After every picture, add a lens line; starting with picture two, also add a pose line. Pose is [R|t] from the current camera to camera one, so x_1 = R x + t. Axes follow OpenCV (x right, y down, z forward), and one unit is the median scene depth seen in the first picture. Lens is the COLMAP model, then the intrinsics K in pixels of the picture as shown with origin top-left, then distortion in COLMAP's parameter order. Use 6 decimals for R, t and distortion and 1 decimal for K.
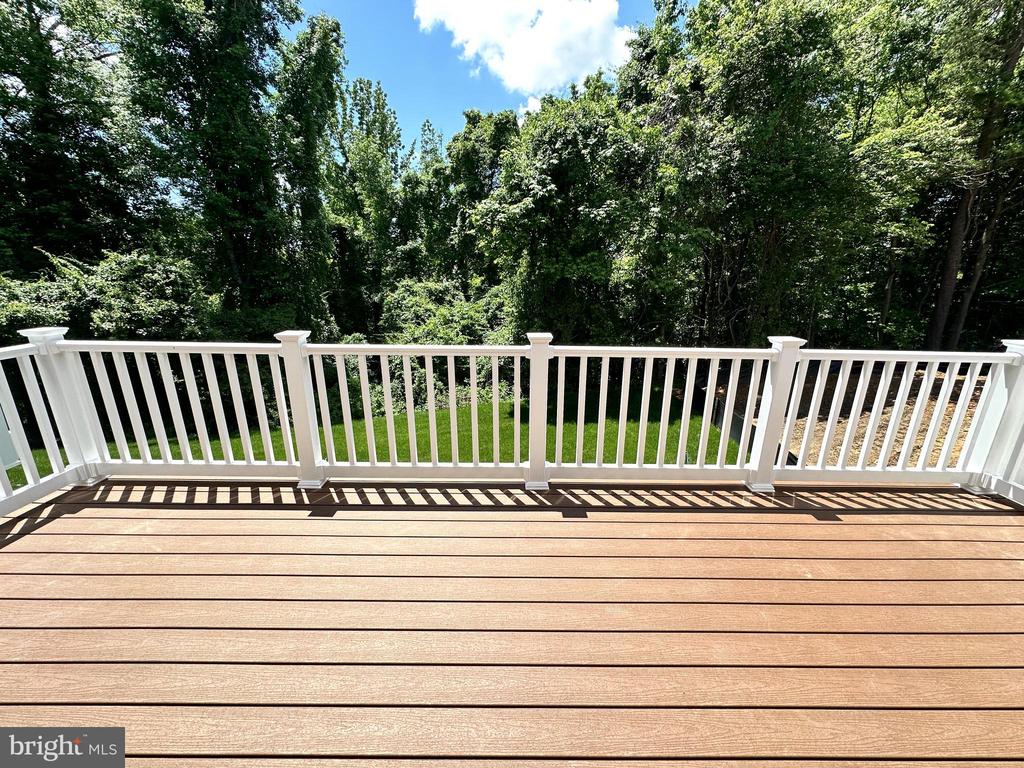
lens RADIAL K [[407.2, 0, 516.3], [0, 407.2, 380.2], [0, 0, 1]] dist [0.002501, -0.000053]
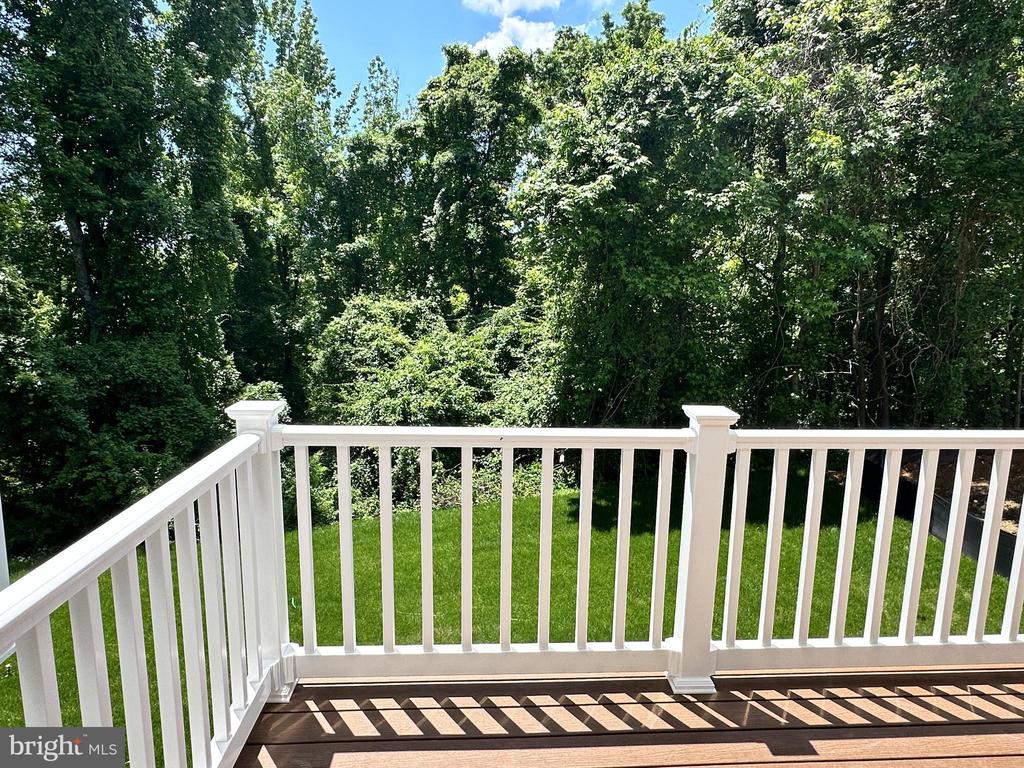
lens RADIAL K [[647.6, 0, 512.0], [0, 647.6, 384.0], [0, 0, 1]] dist [0.002551, 0.000041]
pose [[0.998083, -0.000336, 0.061884, -0.119615], [0.006897, 0.994359, -0.105841, -0.007853], [-0.061499, 0.106065, 0.992456, 0.017811]]
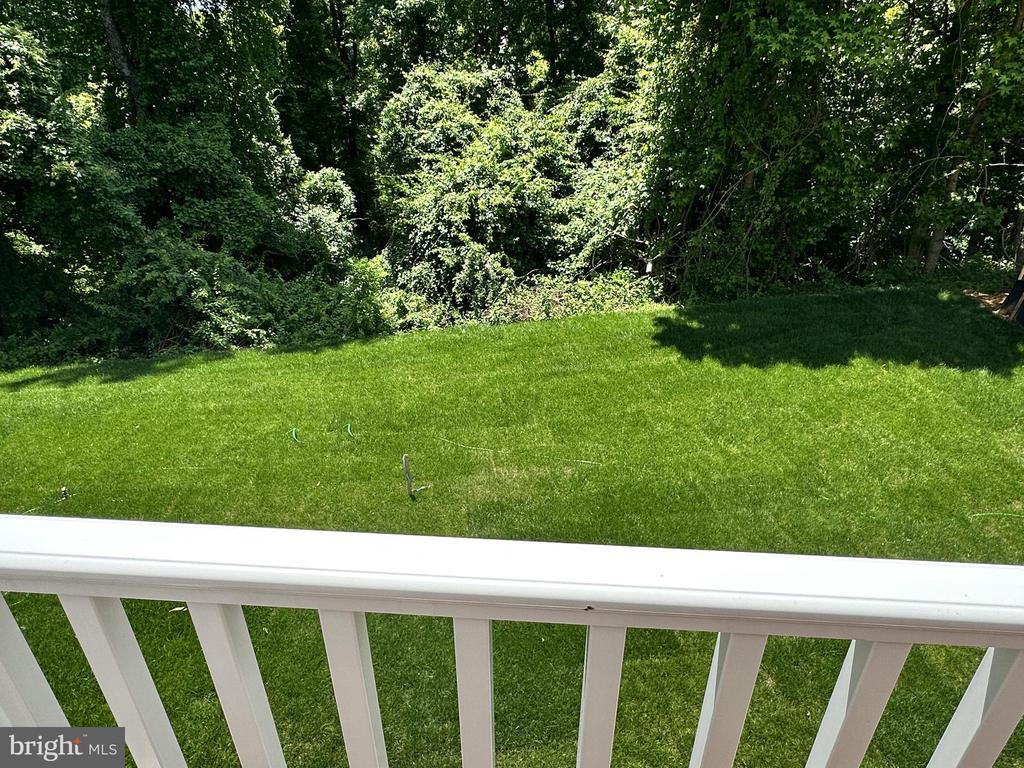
lens RADIAL K [[644.1, 0, 512.0], [0, 644.1, 384.0], [0, 0, 1]] dist [-0.003442, 0.000185]
pose [[0.998326, 0.022561, -0.053258, -0.116567], [-0.010420, 0.975877, 0.218073, -0.028654], [0.056893, -0.217153, 0.974478, 0.106416]]
